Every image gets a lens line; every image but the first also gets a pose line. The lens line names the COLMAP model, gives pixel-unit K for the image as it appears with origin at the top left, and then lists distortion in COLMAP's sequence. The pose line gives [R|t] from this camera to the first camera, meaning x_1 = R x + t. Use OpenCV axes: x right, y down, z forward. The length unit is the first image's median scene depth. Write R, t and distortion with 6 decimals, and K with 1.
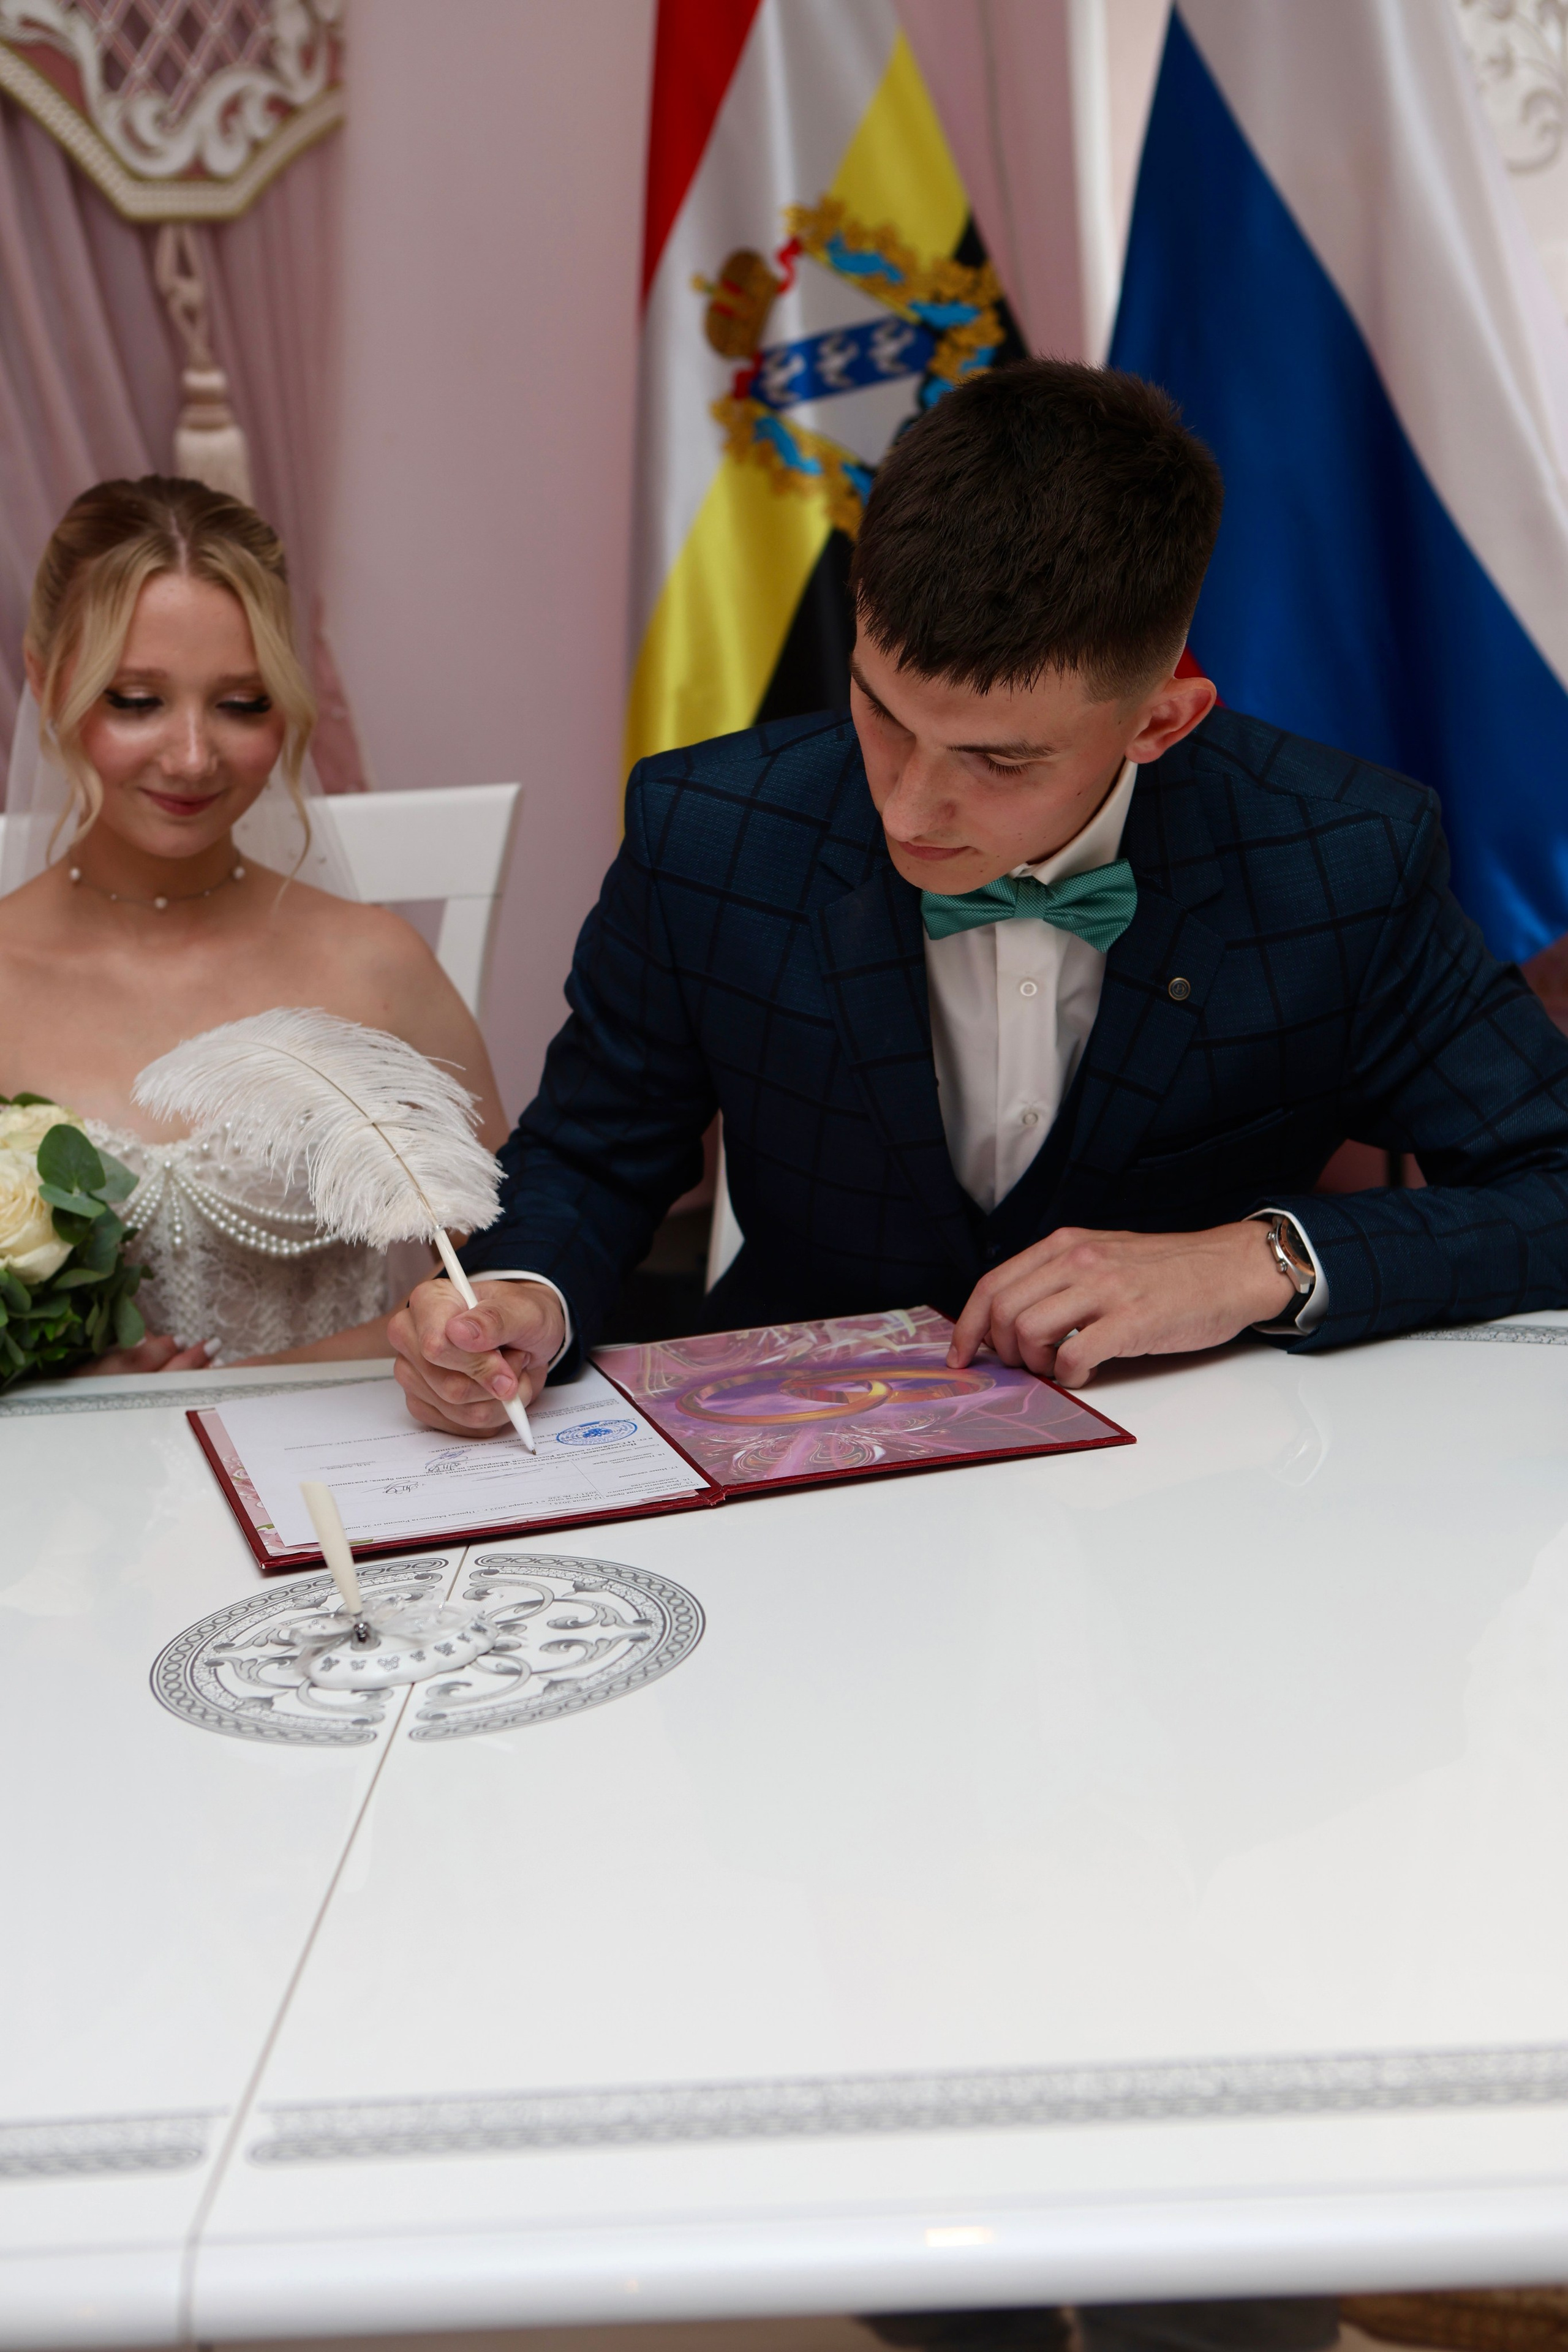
lens RADIAL K [[3460.8, 0, 784.0], [0, 3460.8, 1176.0], [0, 0, 1]] dist [0.014384, 0.040213]
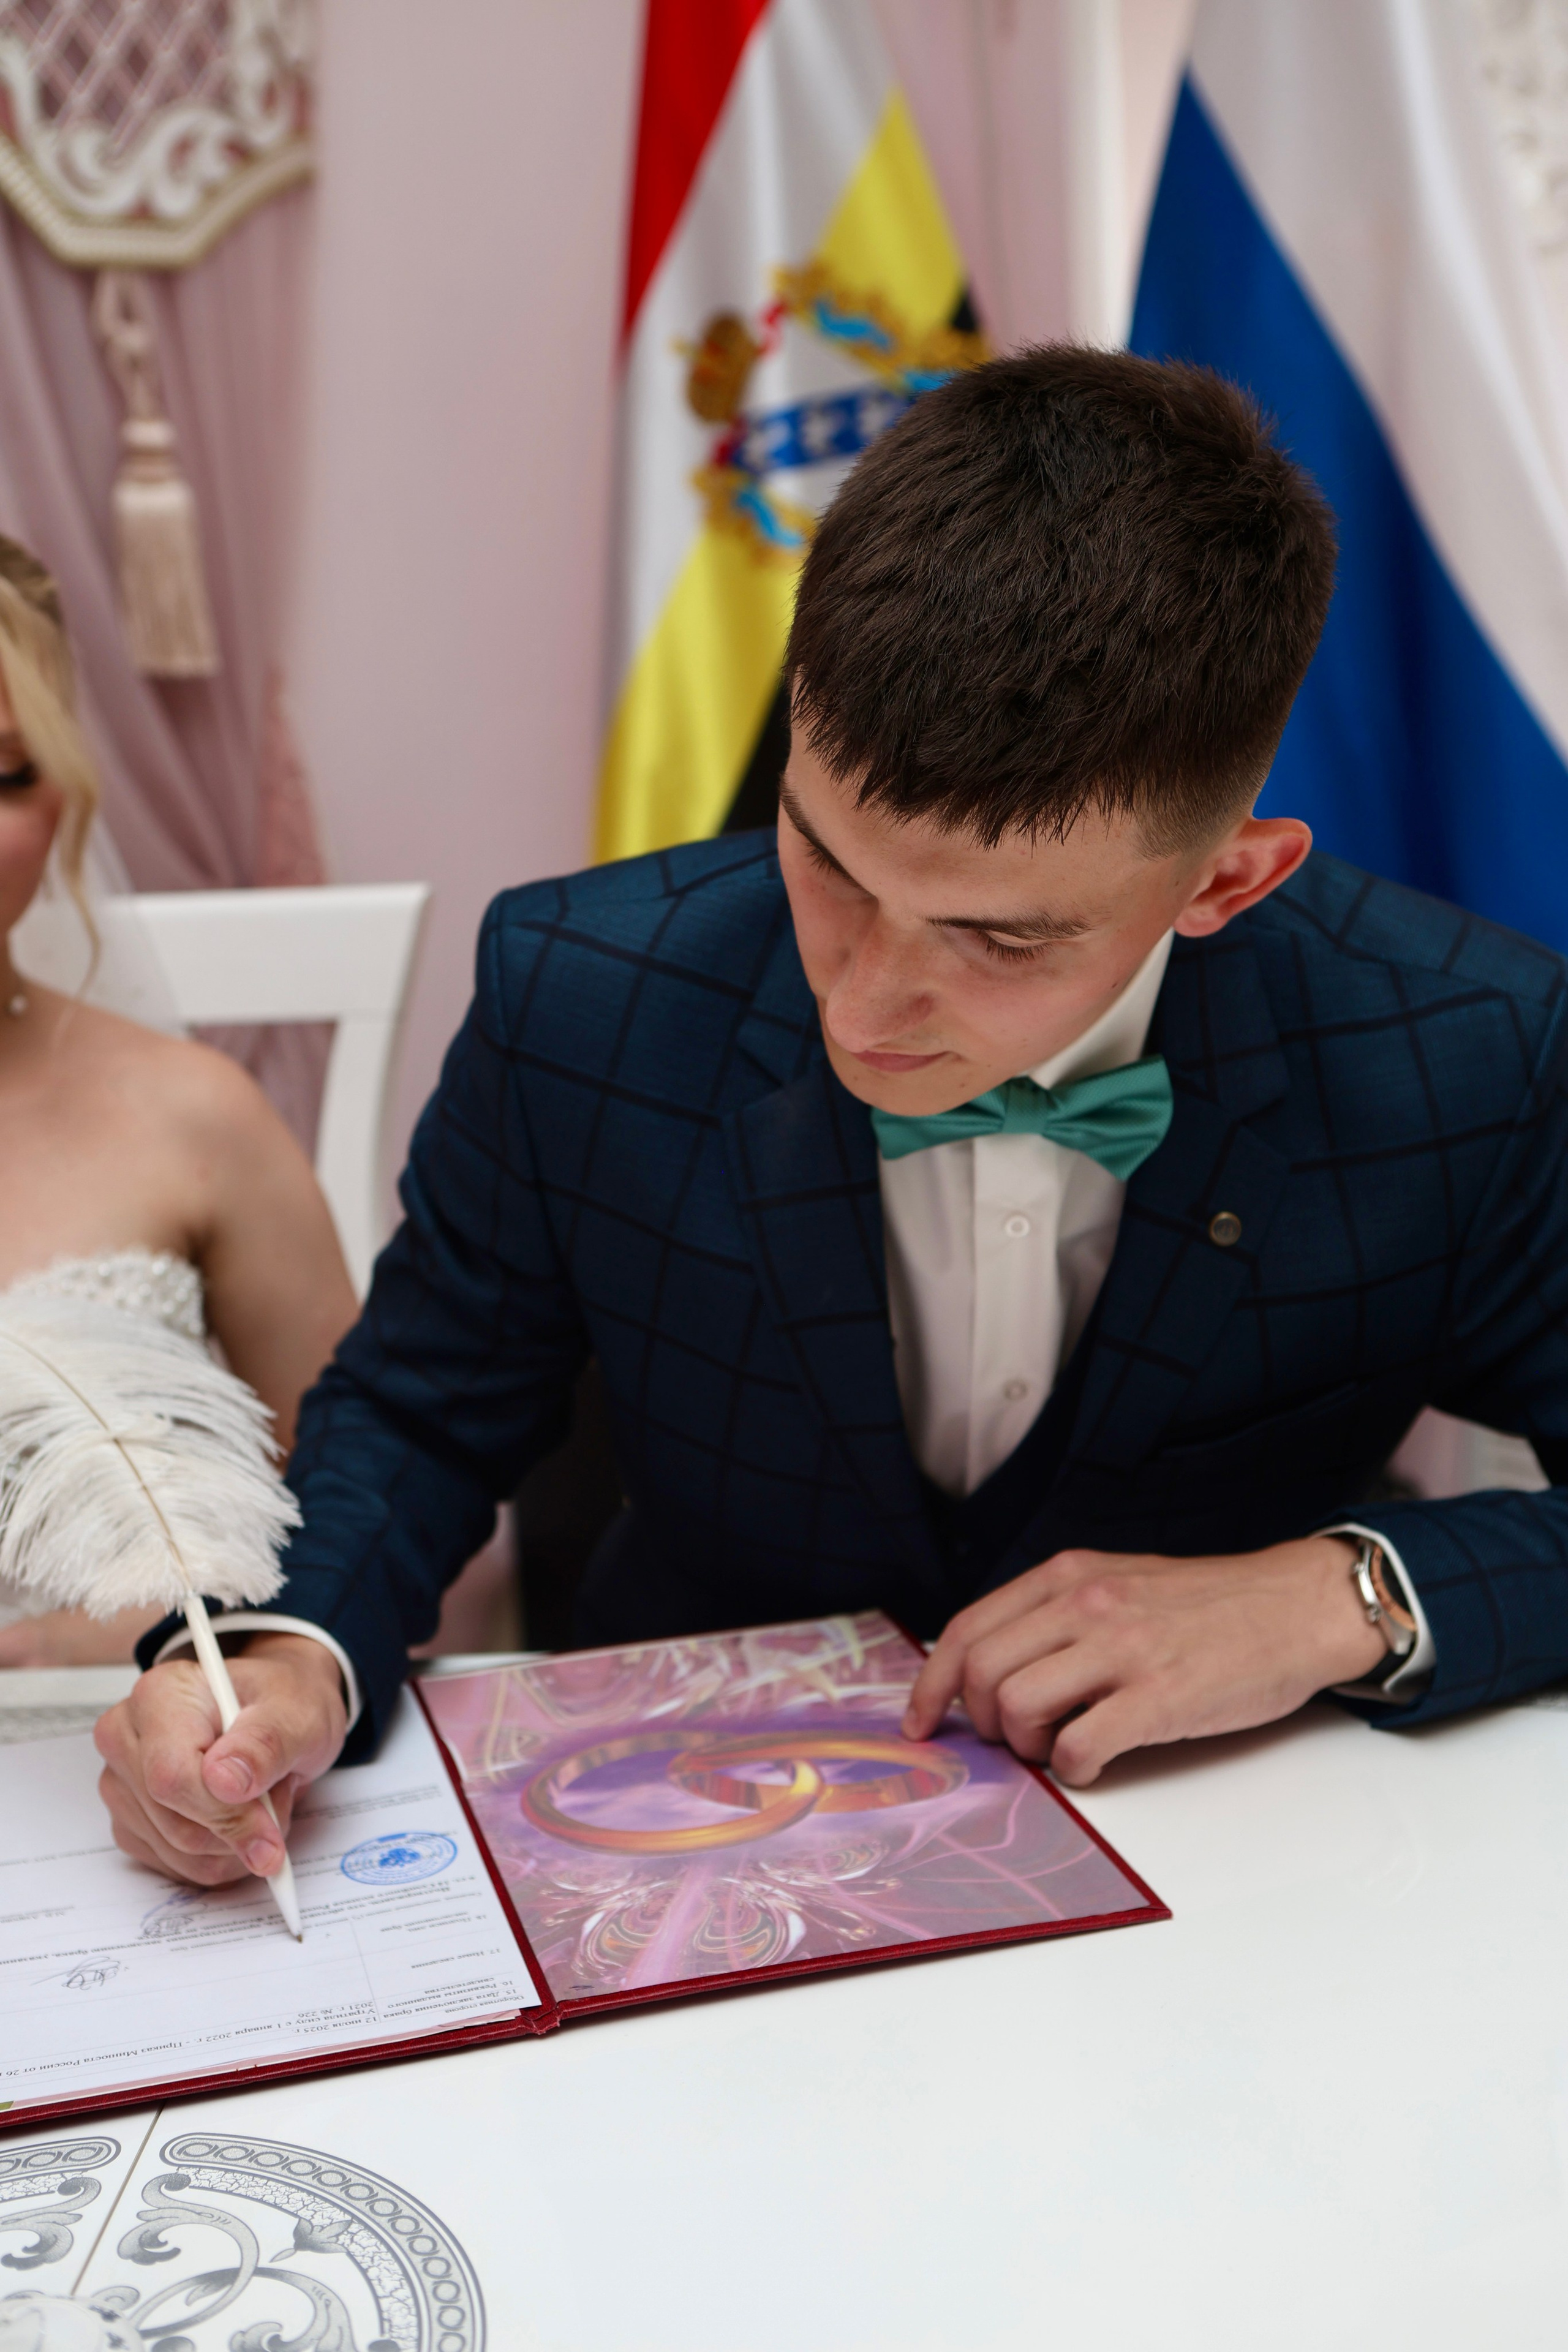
lens RADIAL K [[2884.6, 0, 784.0], [0, 2884.6, 1176.0], [0, 0, 1]] dist [-0.001807, -0.026137]
pose [[0.999788, 0.020437, -0.002345, 0.020923], [-0.020426, 0.999779, 0.004906, -0.063792], [0.002445, -0.004858, 0.999985, 0.387783]]
